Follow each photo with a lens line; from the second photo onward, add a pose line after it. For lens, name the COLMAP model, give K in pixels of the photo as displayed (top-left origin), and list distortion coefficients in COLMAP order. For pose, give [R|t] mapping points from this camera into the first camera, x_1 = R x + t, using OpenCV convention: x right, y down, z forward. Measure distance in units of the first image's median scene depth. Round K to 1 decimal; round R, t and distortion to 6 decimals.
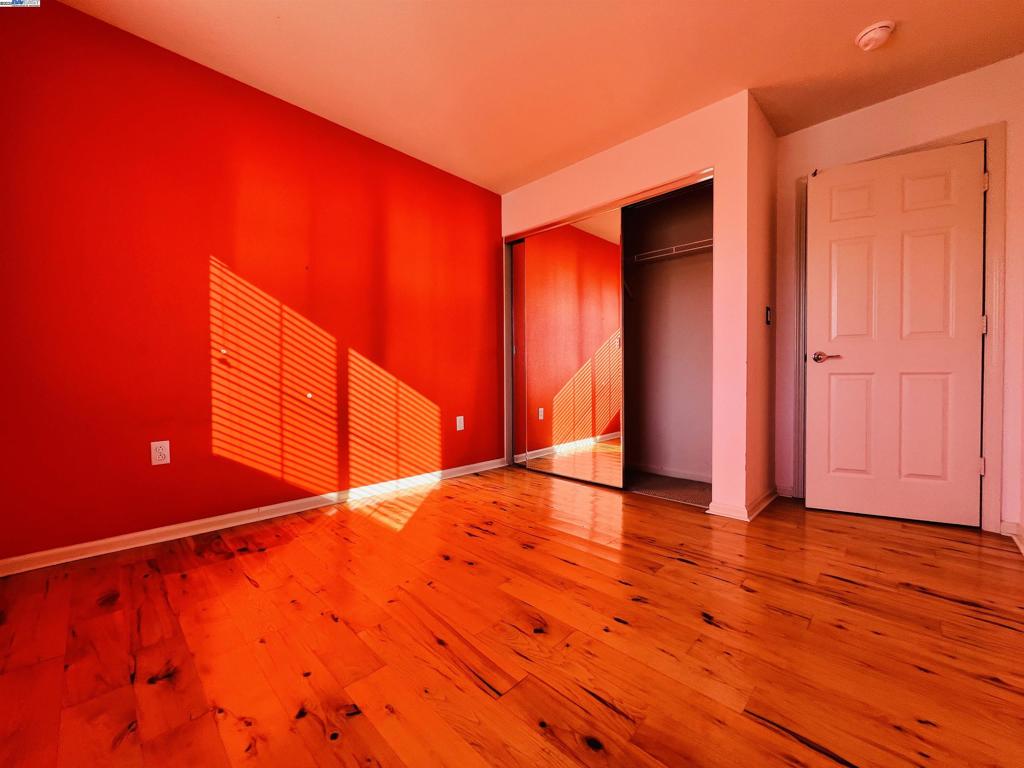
lens RADIAL K [[409.9, 0, 511.0], [0, 409.9, 381.9], [0, 0, 1]] dist [0.000517, 0.000222]
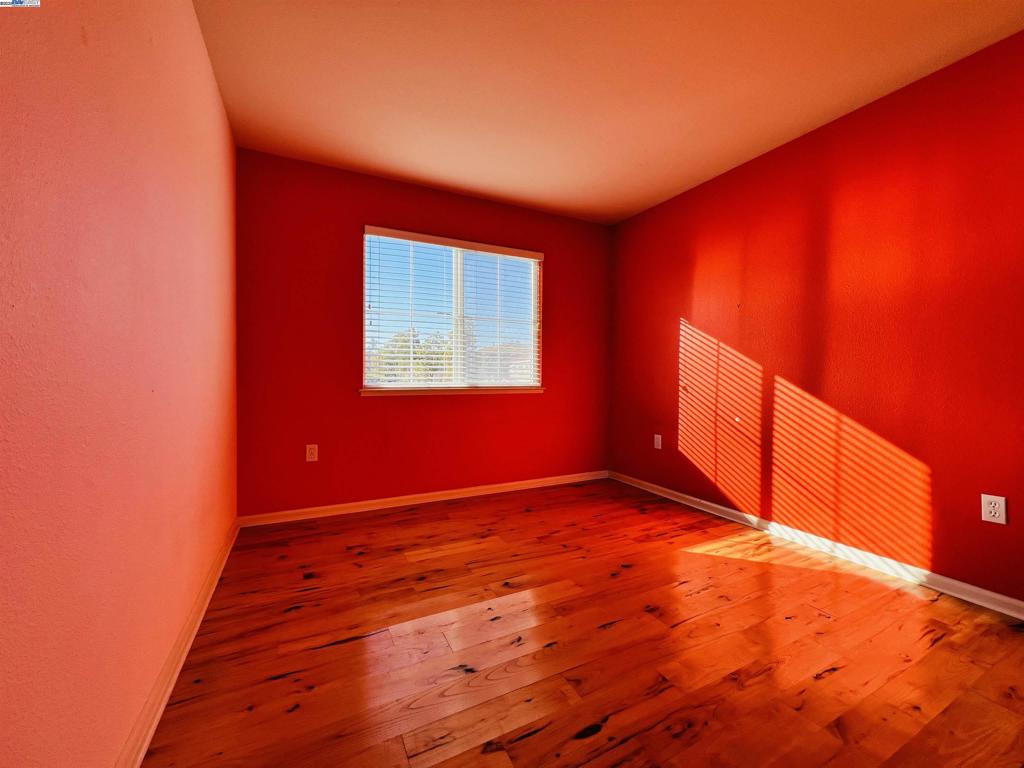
lens RADIAL K [[409.9, 0, 511.0], [0, 409.9, 381.9], [0, 0, 1]] dist [0.000517, 0.000222]
pose [[-0.326371, 0.015164, -0.945120, 0.786199], [-0.019888, 0.999540, 0.022905, -0.084861], [0.945032, 0.026272, -0.325919, 0.801629]]
